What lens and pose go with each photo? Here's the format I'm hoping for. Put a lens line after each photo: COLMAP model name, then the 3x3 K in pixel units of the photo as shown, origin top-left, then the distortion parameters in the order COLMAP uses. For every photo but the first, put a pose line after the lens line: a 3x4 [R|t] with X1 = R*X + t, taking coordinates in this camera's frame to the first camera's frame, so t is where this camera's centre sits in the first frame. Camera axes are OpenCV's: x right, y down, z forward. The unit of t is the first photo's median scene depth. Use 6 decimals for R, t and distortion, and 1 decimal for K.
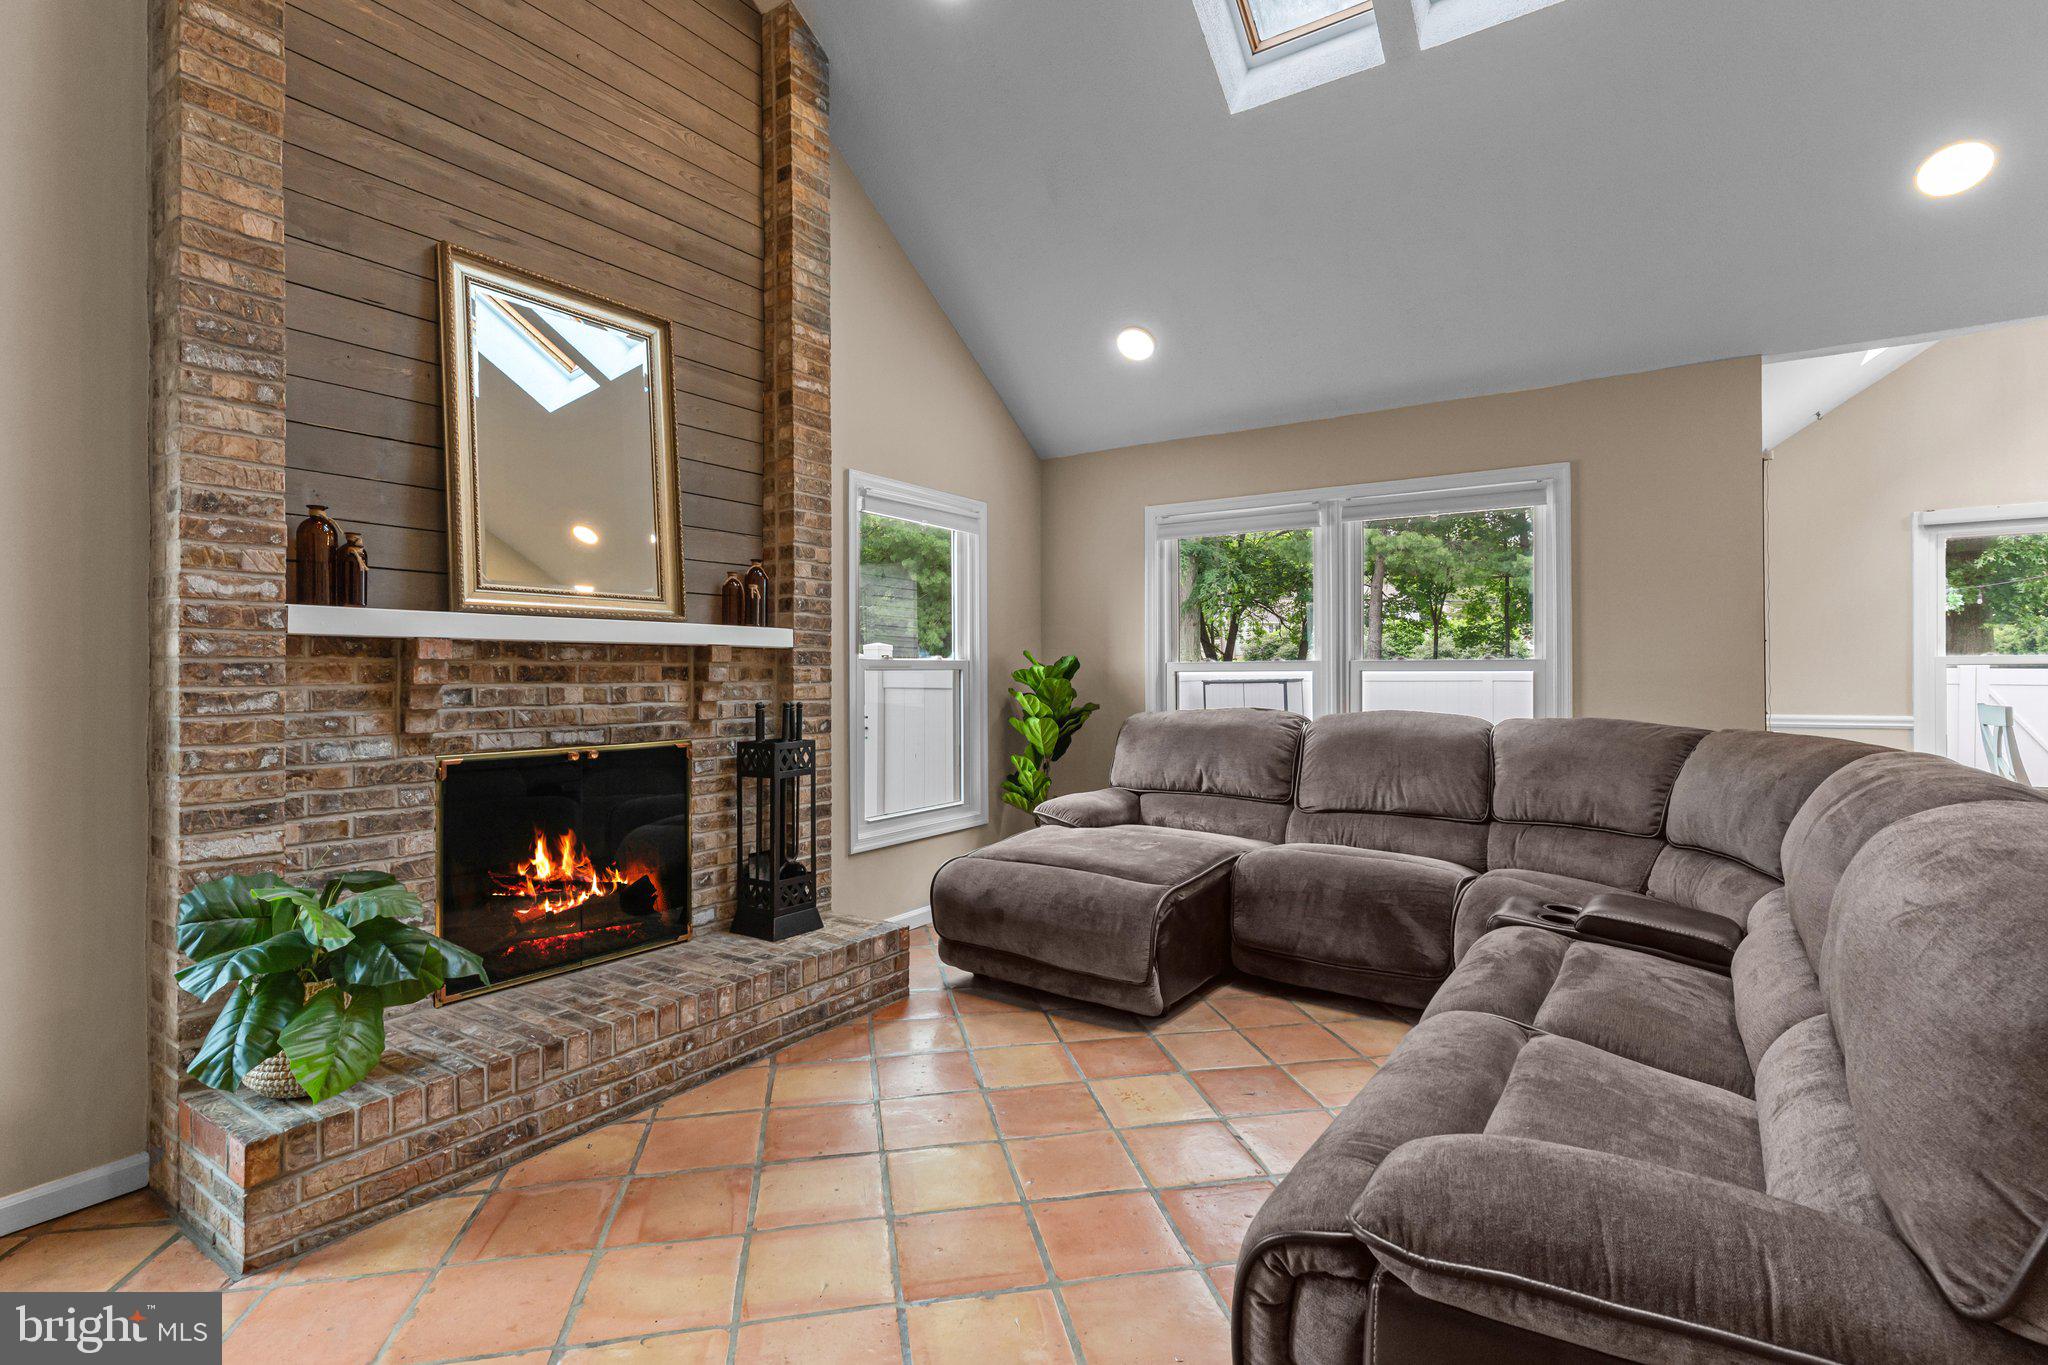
lens RADIAL K [[973.4, 0, 1020.6], [0, 973.4, 669.0], [0, 0, 1]] dist [0.002171, 0.000162]
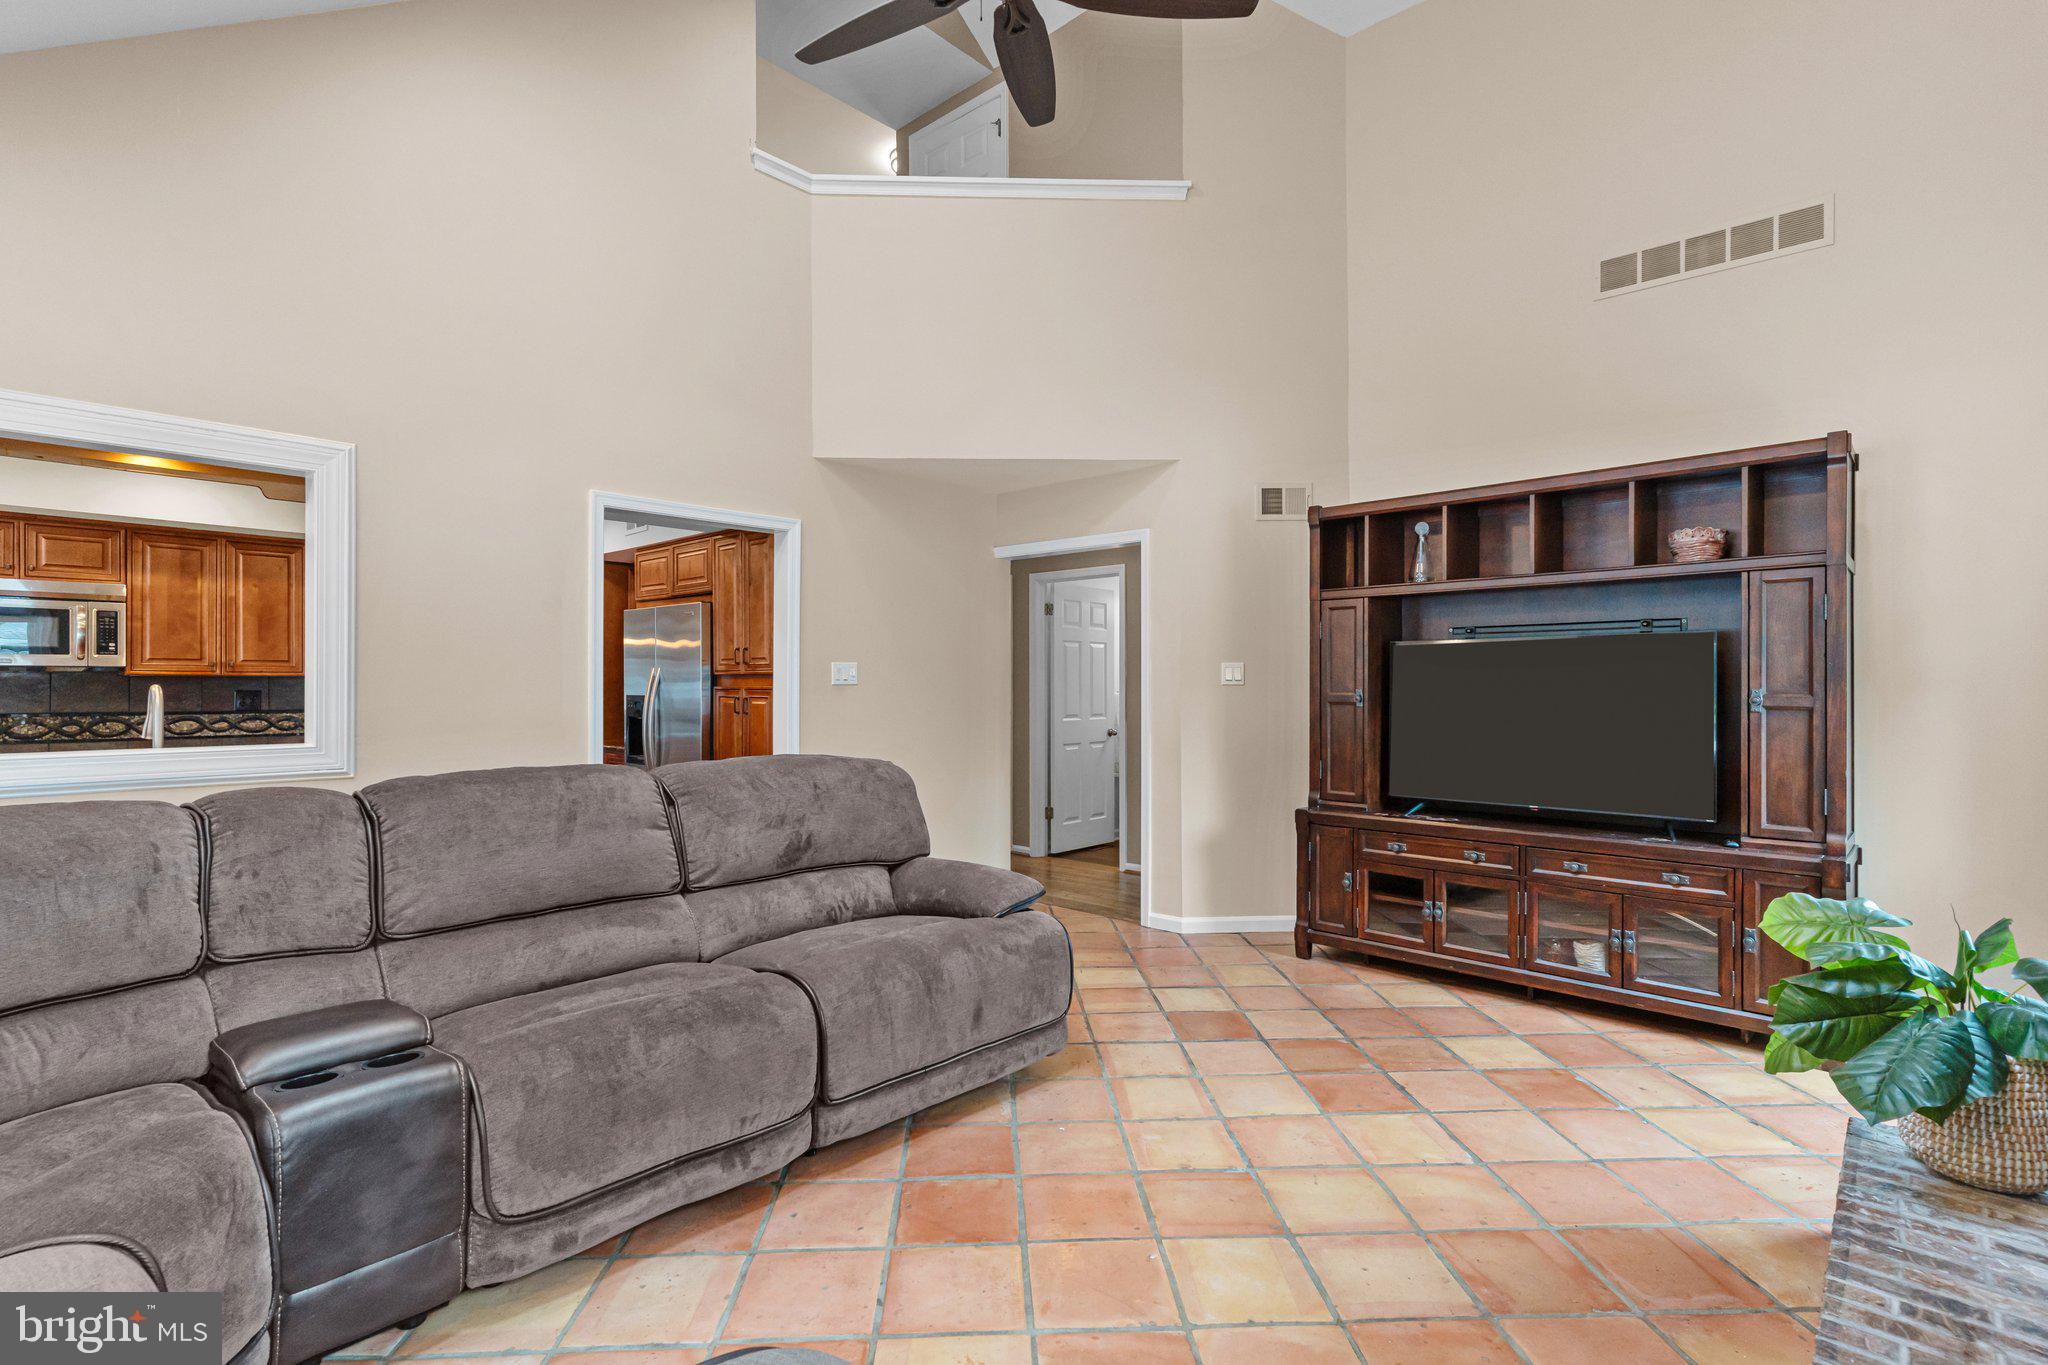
lens RADIAL K [[964.8, 0, 1021.1], [0, 964.8, 680.3], [0, 0, 1]] dist [0.002020, 0.000781]
pose [[-0.989198, 0.006502, 0.146443, -0.004489], [0.004868, 0.999922, -0.011515, -0.007085], [-0.146506, -0.010678, -0.989152, 1.369475]]
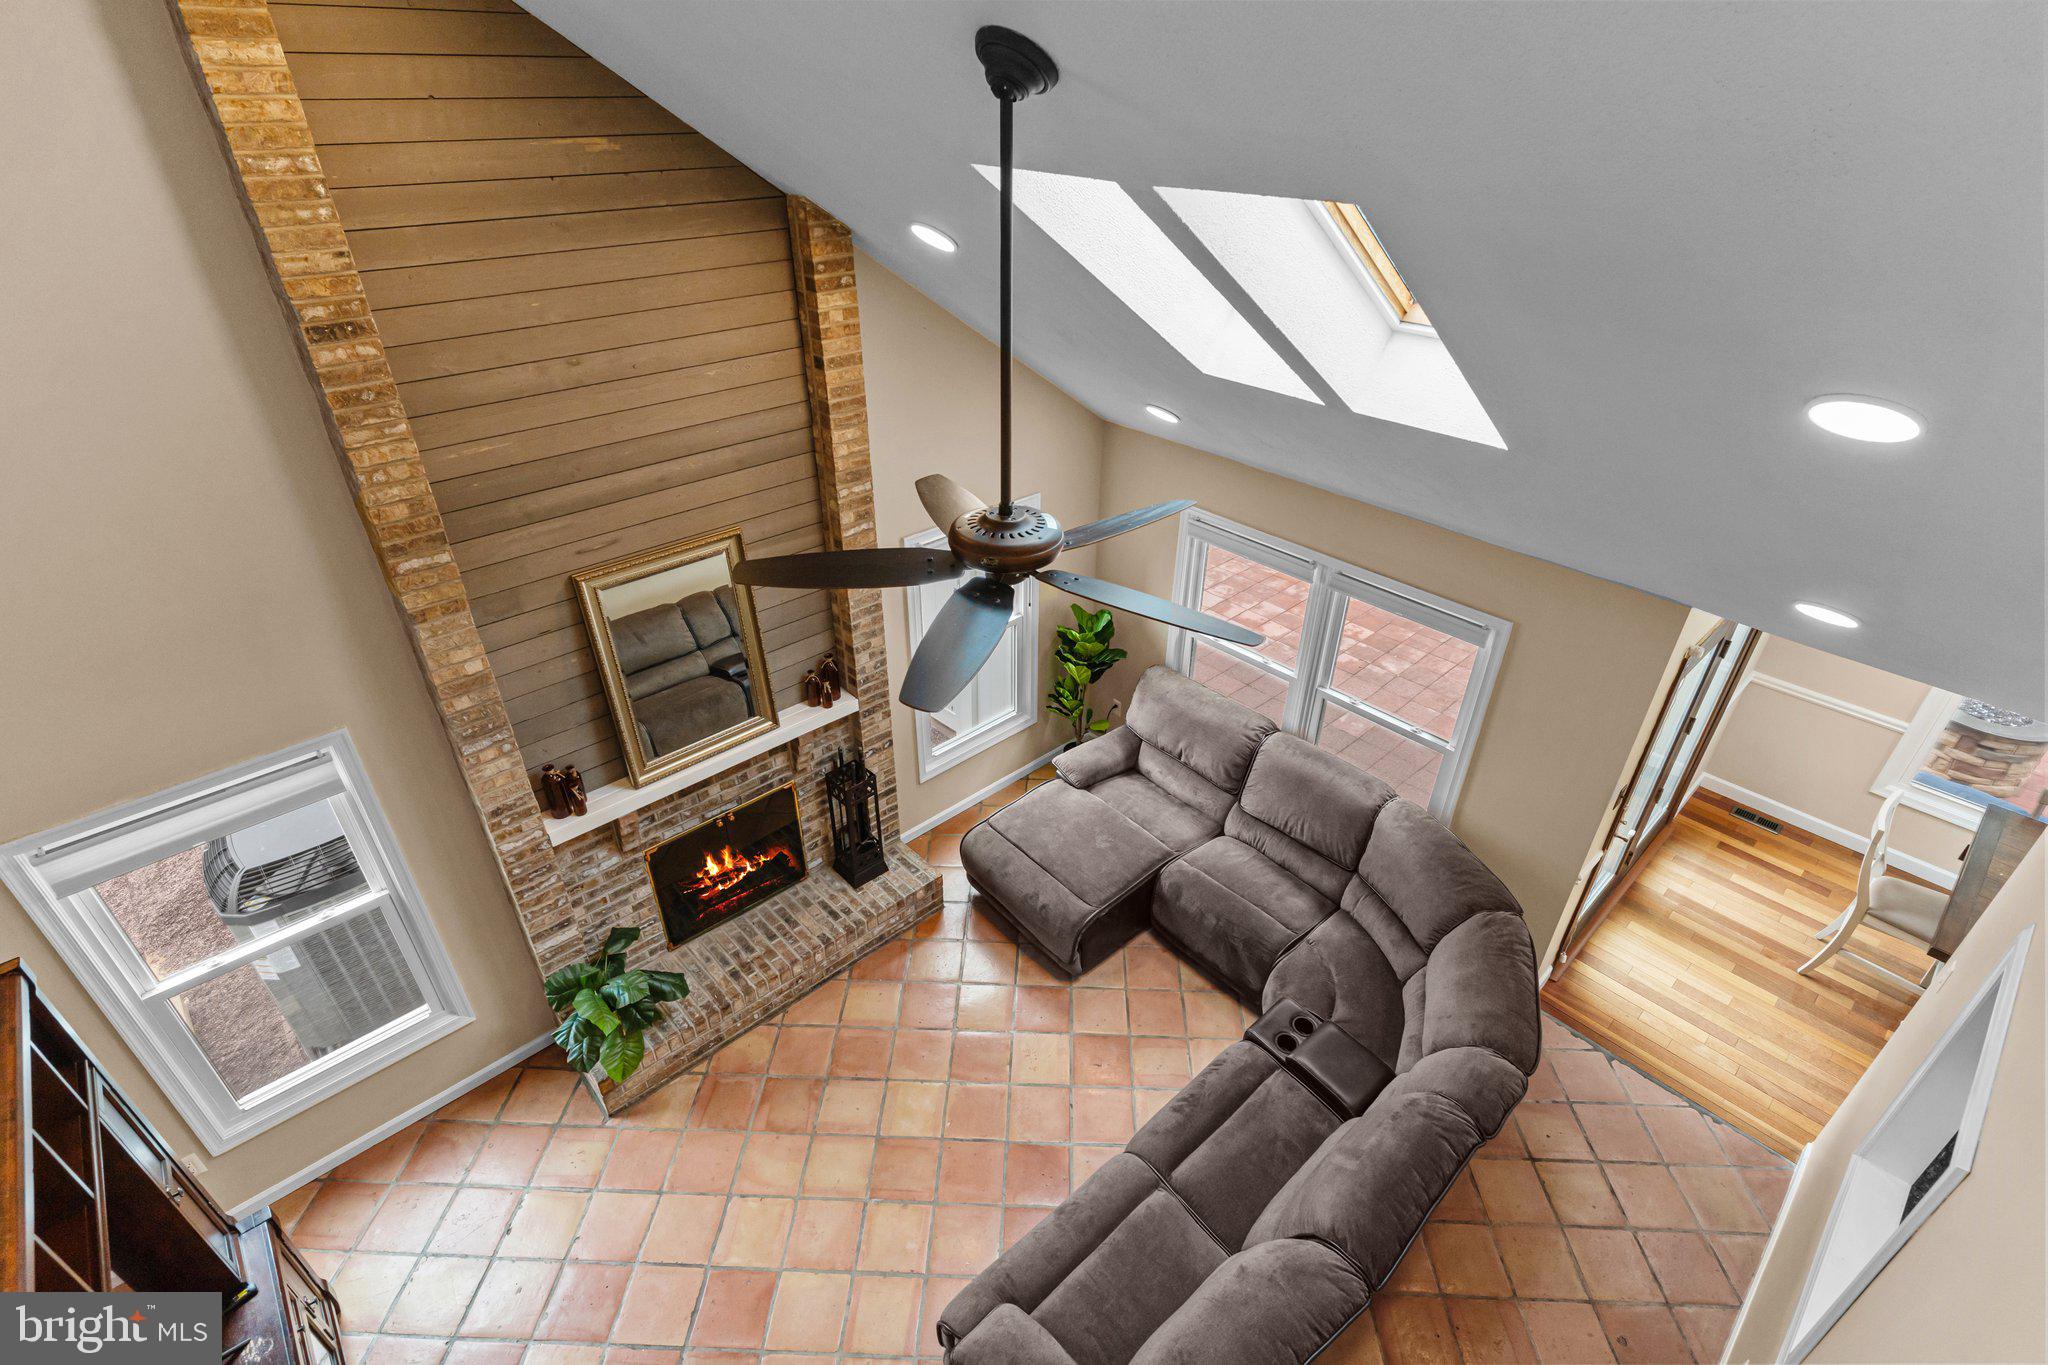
lens RADIAL K [[964.8, 0, 1021.1], [0, 964.8, 680.3], [0, 0, 1]] dist [0.002020, 0.000781]
pose [[0.973753, 0.129128, -0.187430, 0.289353], [-0.008121, 0.842673, 0.538364, -0.932827], [0.227460, -0.522712, 0.821605, -0.086597]]
